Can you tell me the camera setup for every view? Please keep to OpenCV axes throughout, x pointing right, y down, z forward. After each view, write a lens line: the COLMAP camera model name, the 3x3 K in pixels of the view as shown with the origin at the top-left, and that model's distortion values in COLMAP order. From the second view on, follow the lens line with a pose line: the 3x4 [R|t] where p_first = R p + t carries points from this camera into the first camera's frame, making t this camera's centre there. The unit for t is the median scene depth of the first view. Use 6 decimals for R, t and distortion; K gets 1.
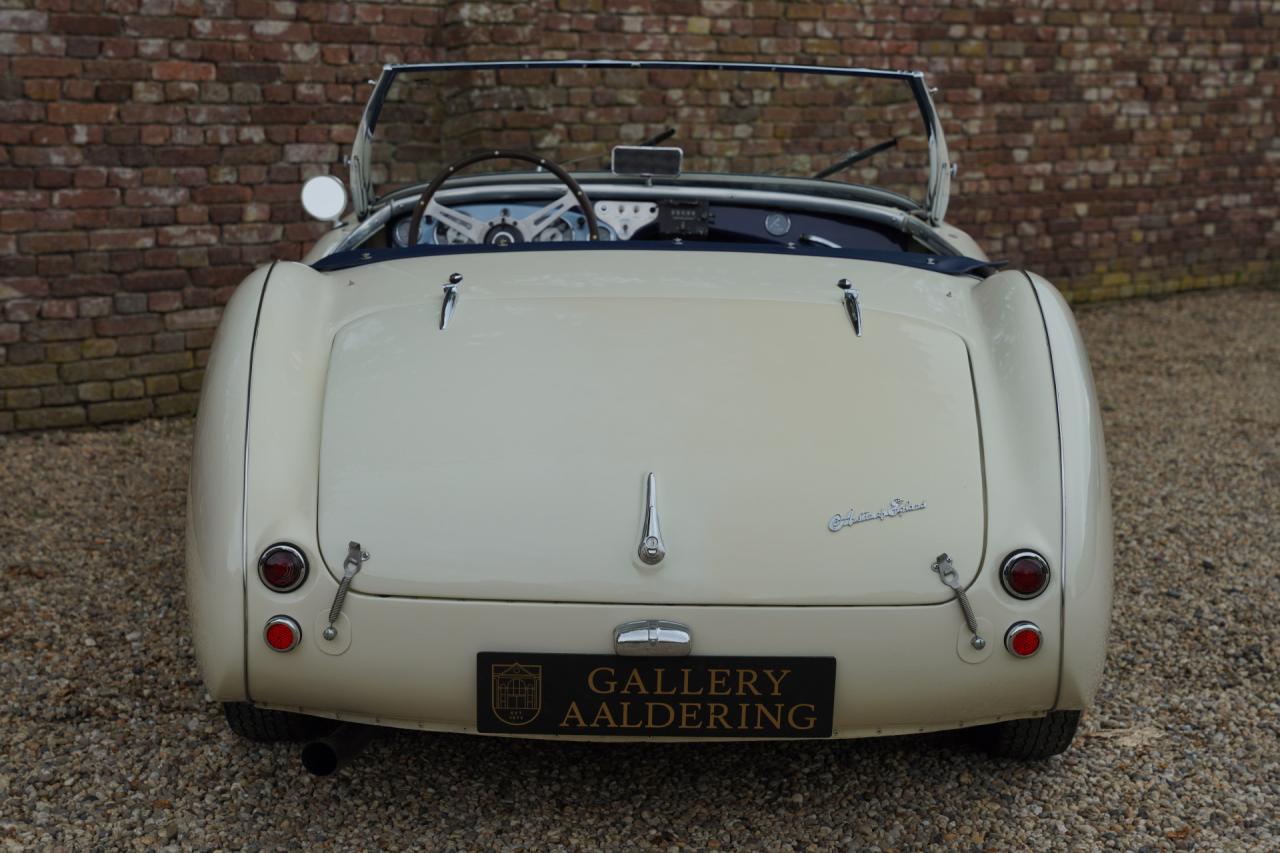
lens RADIAL K [[2349.4, 0, 645.5], [0, 2349.4, 452.3], [0, 0, 1]] dist [0.238790, 0.000000]
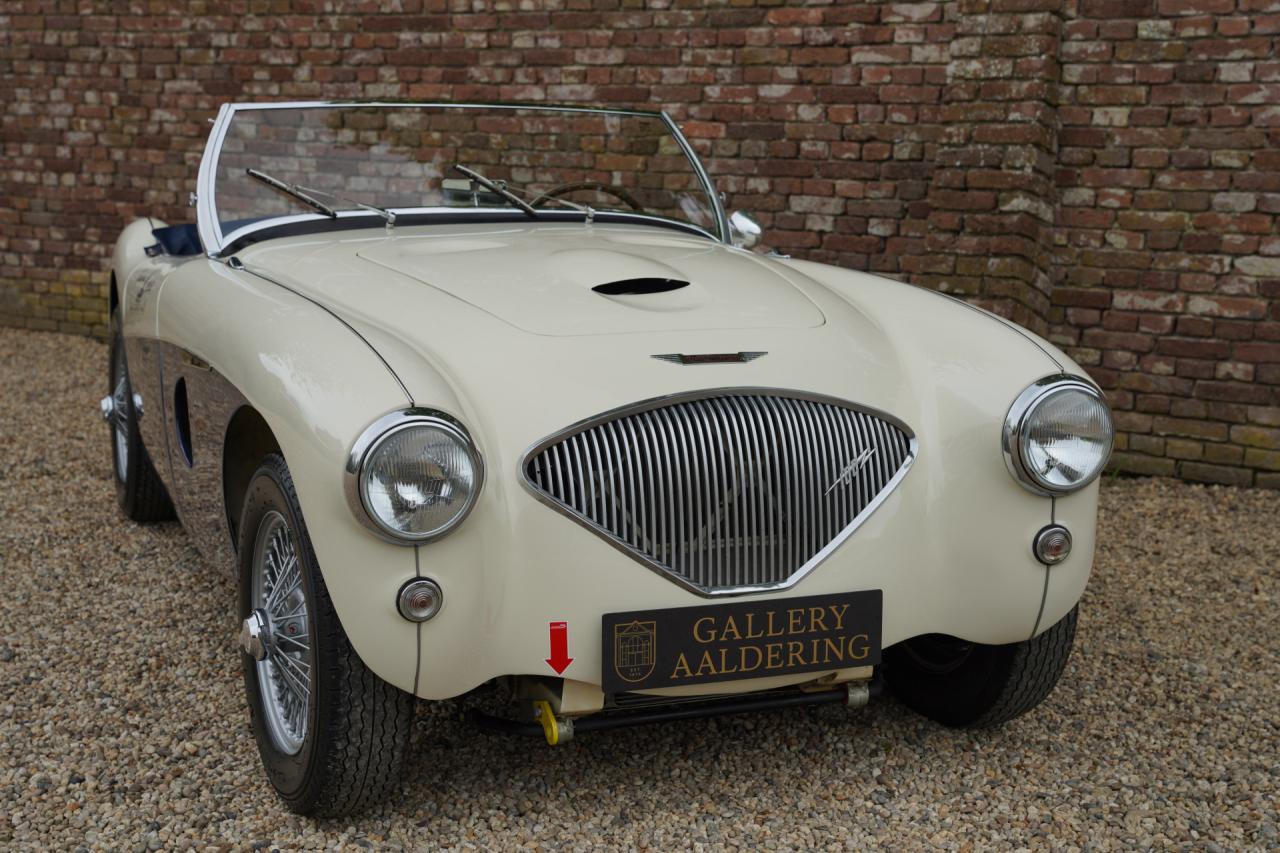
lens RADIAL K [[1844.0, 0, 641.5], [0, 1844.0, 430.2], [0, 0, 1]] dist [0.124552, 0.000000]
pose [[0.156551, 0.156621, -0.975173, 1.029466], [-0.171475, 0.976662, 0.129332, -0.180075], [0.972671, 0.146971, 0.179754, 1.166142]]
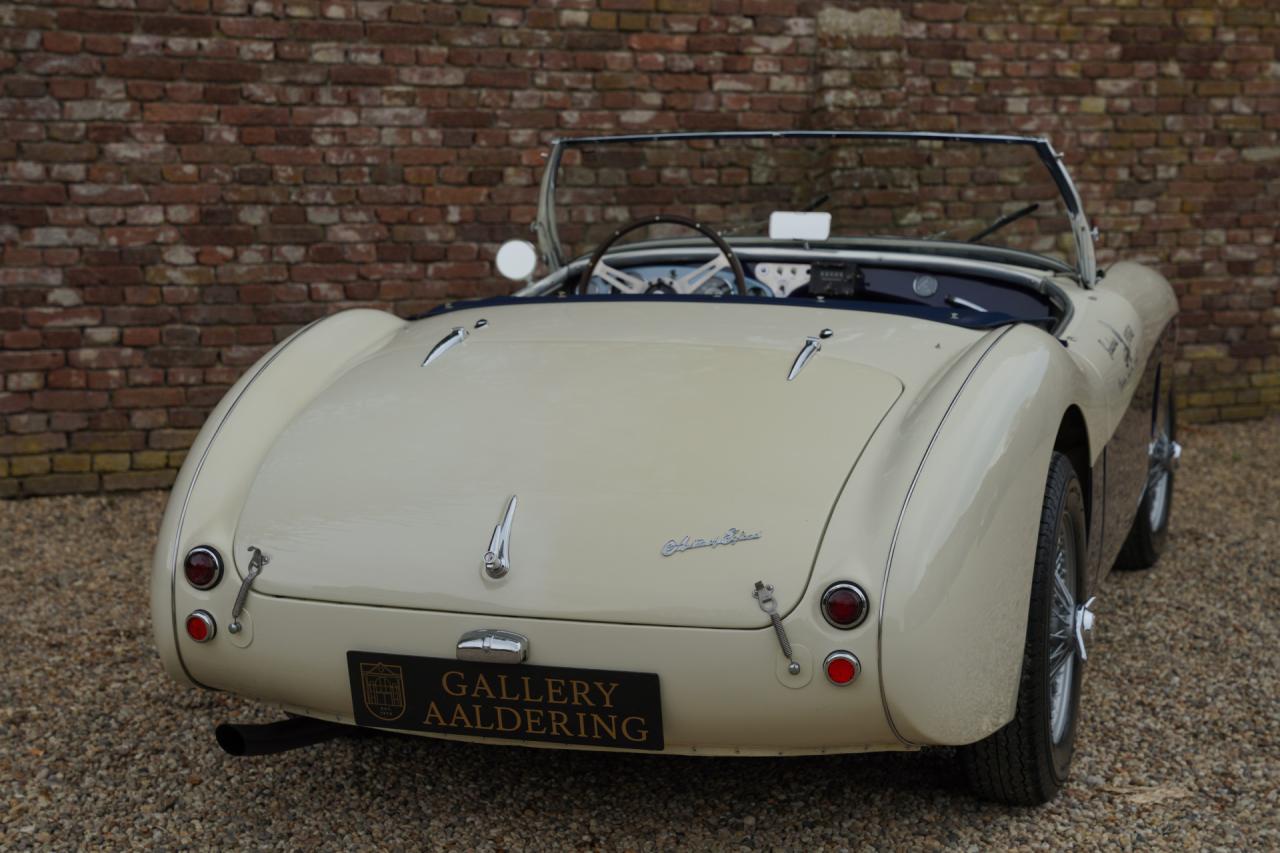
lens RADIAL K [[2258.2, 0, 638.9], [0, 2258.2, 437.8], [0, 0, 1]] dist [0.221226, 0.000000]
pose [[0.950503, 0.026217, -0.309608, 0.249750], [-0.039363, 0.998566, -0.036289, 0.011610], [0.308212, 0.046680, 0.950172, 0.013740]]
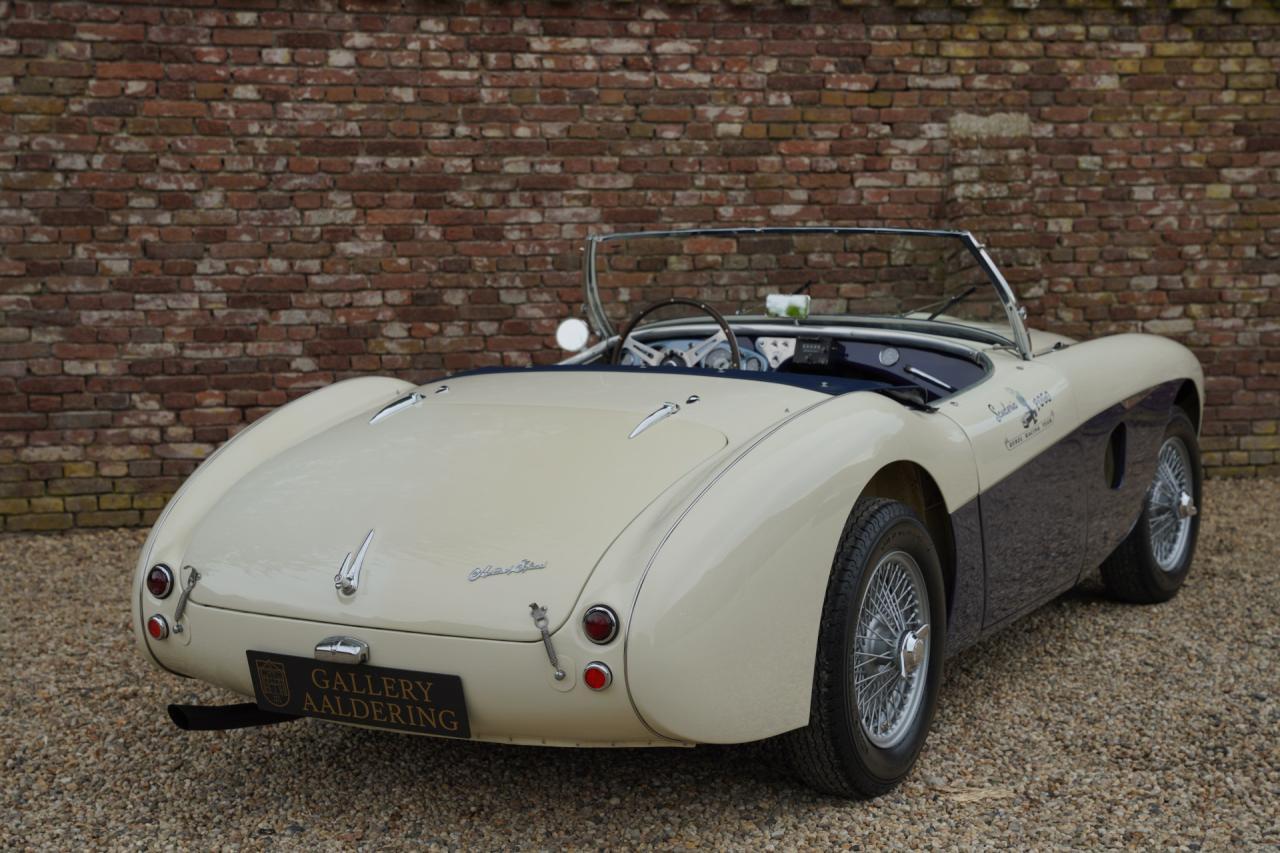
lens RADIAL K [[1943.0, 0, 632.4], [0, 1943.0, 438.2], [0, 0, 1]] dist [0.134890, 0.000000]
pose [[0.859794, 0.027699, -0.509889, 0.461919], [-0.058555, 0.997289, -0.044562, -0.001696], [0.507272, 0.068171, 0.859085, 0.068621]]
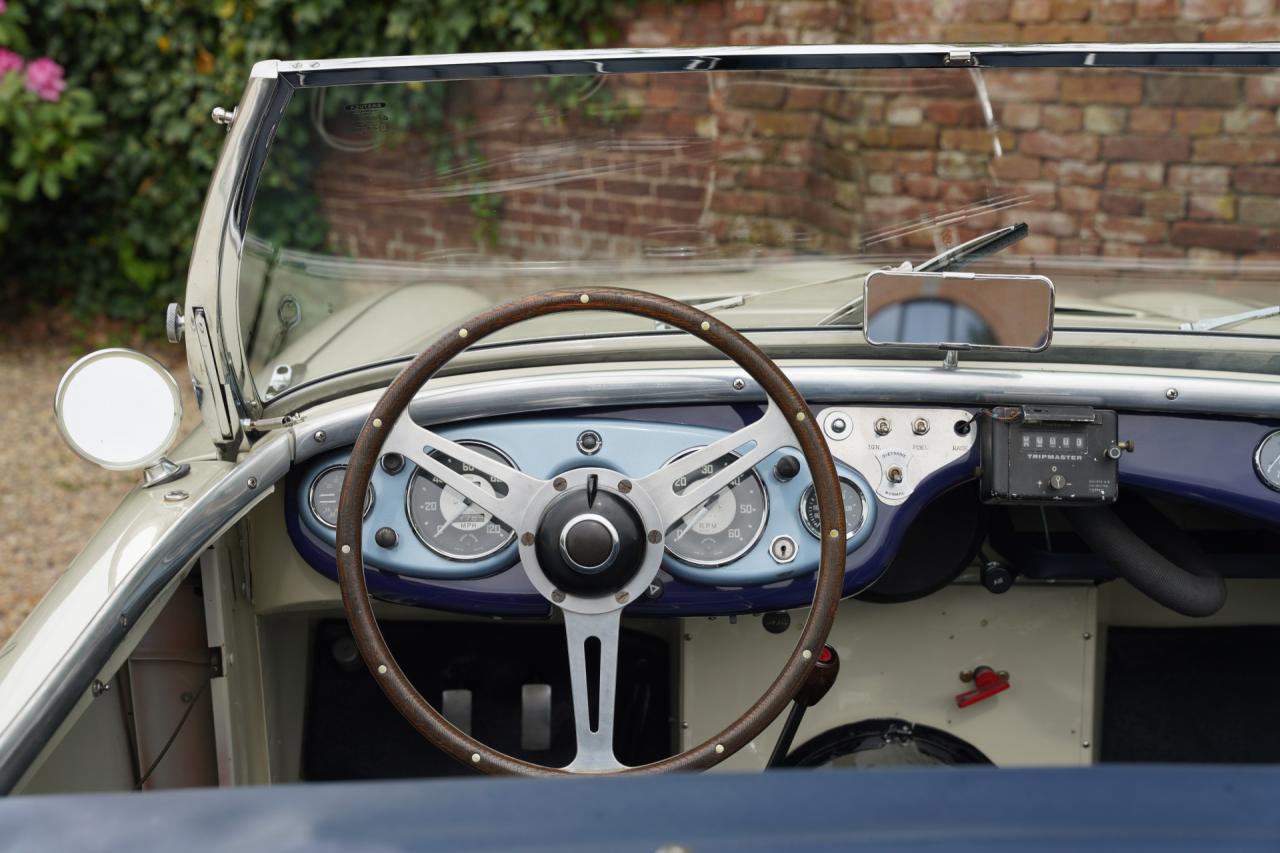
lens RADIAL K [[2059.8, 0, 637.9], [0, 2059.8, 463.4], [0, 0, 1]] dist [0.215145, 0.000000]
pose [[0.999976, -0.006523, 0.002513, -0.052537], [0.006468, 0.999750, 0.021388, -0.105858], [-0.002652, -0.021371, 0.999768, 0.660673]]
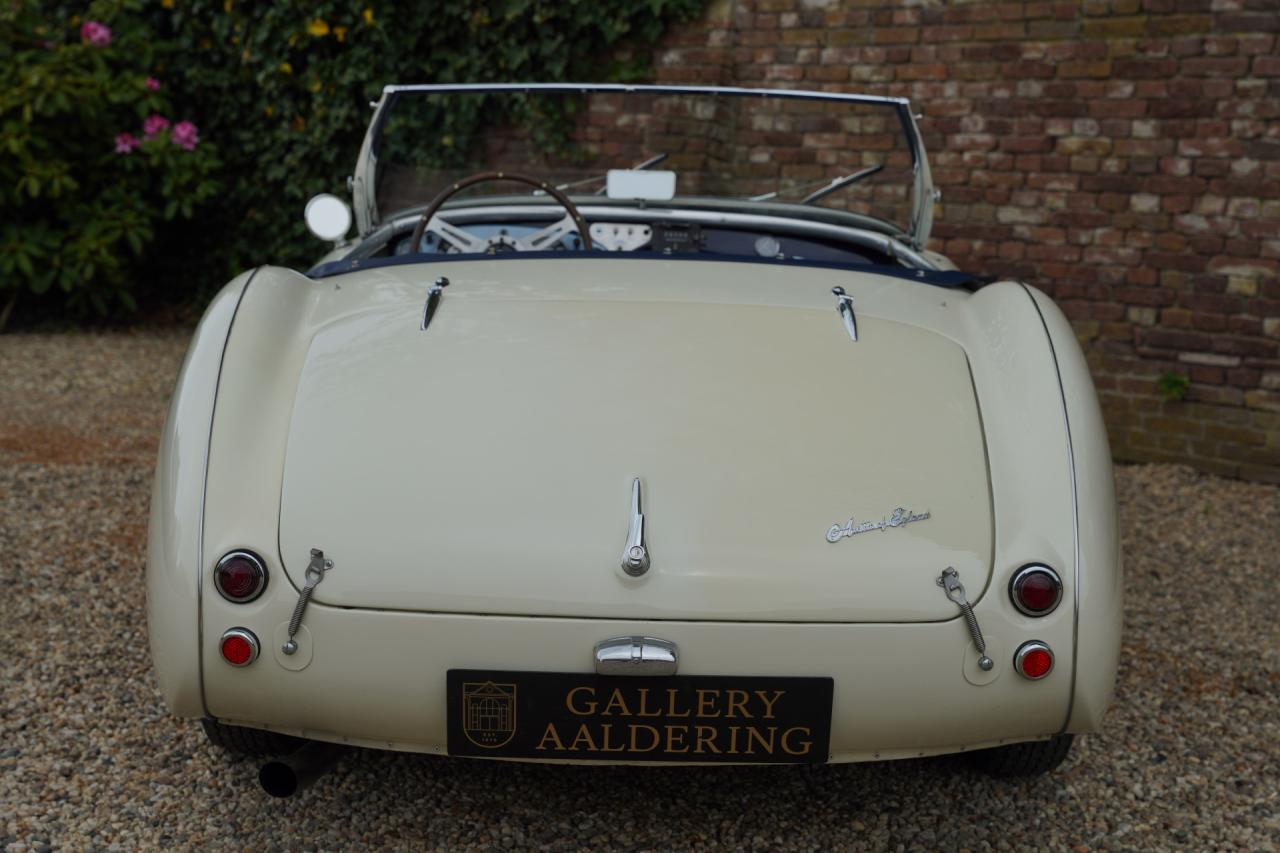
lens RADIAL K [[1943.0, 0, 642.6], [0, 1943.0, 436.8], [0, 0, 1]] dist [0.134890, 0.000000]
pose [[0.999964, 0.008078, -0.002452, 0.004311], [-0.008133, 0.999702, -0.023016, 0.006657], [0.002266, 0.023035, 0.999732, 0.148560]]
